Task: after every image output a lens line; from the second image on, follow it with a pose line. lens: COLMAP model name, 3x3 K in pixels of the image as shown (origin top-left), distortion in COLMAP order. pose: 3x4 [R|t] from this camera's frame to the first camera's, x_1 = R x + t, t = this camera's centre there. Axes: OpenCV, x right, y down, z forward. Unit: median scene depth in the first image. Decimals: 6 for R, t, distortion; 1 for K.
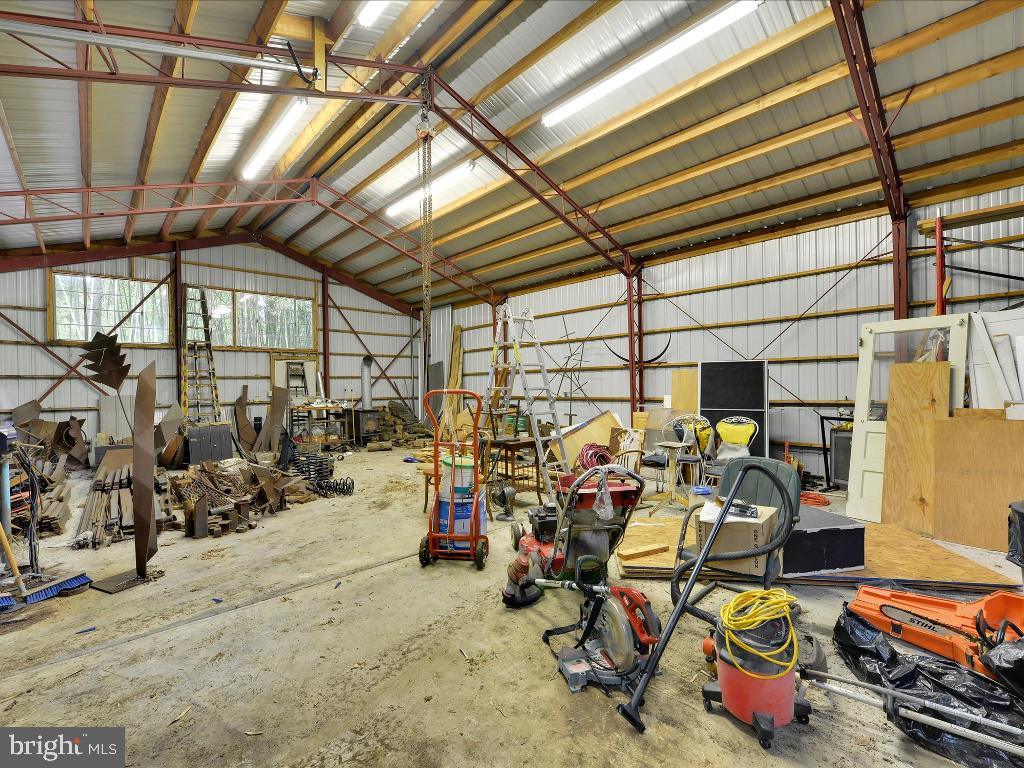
lens RADIAL K [[457.6, 0, 507.7], [0, 457.6, 389.2], [0, 0, 1]] dist [-0.008450, -0.000750]
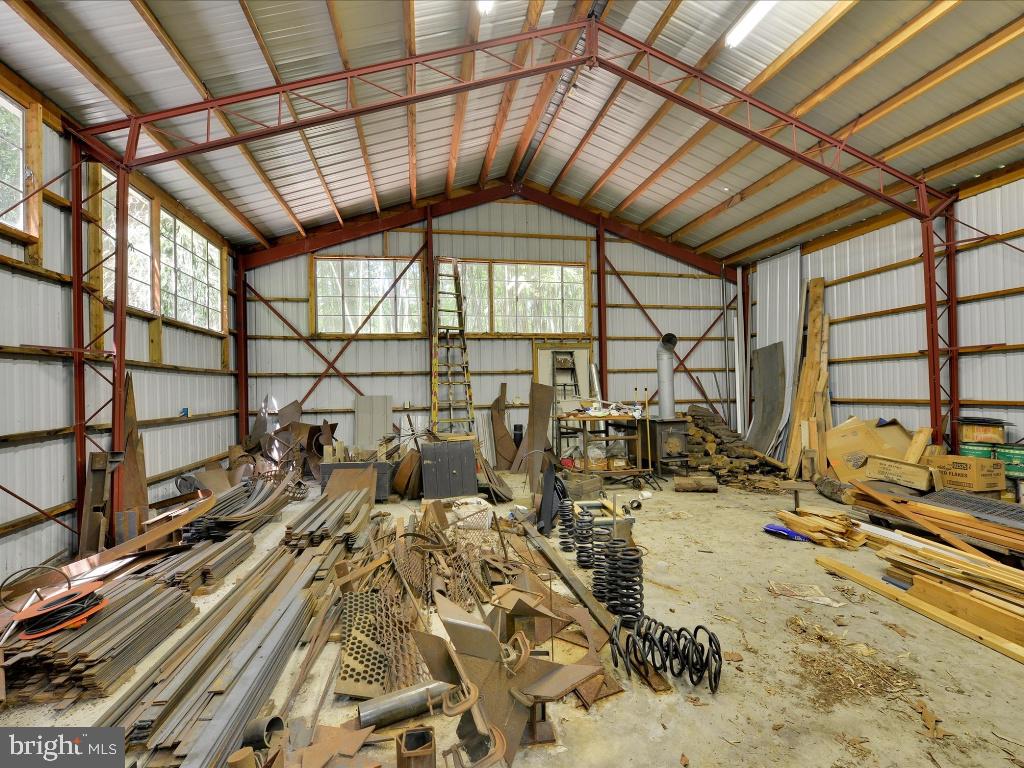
lens RADIAL K [[457.6, 0, 505.5], [0, 457.6, 386.3], [0, 0, 1]] dist [-0.008450, -0.000750]
pose [[0.848928, -0.005690, -0.528478, -0.170462], [0.002439, 0.999974, -0.006849, 0.002308], [0.528503, 0.004526, 0.848920, 0.358782]]
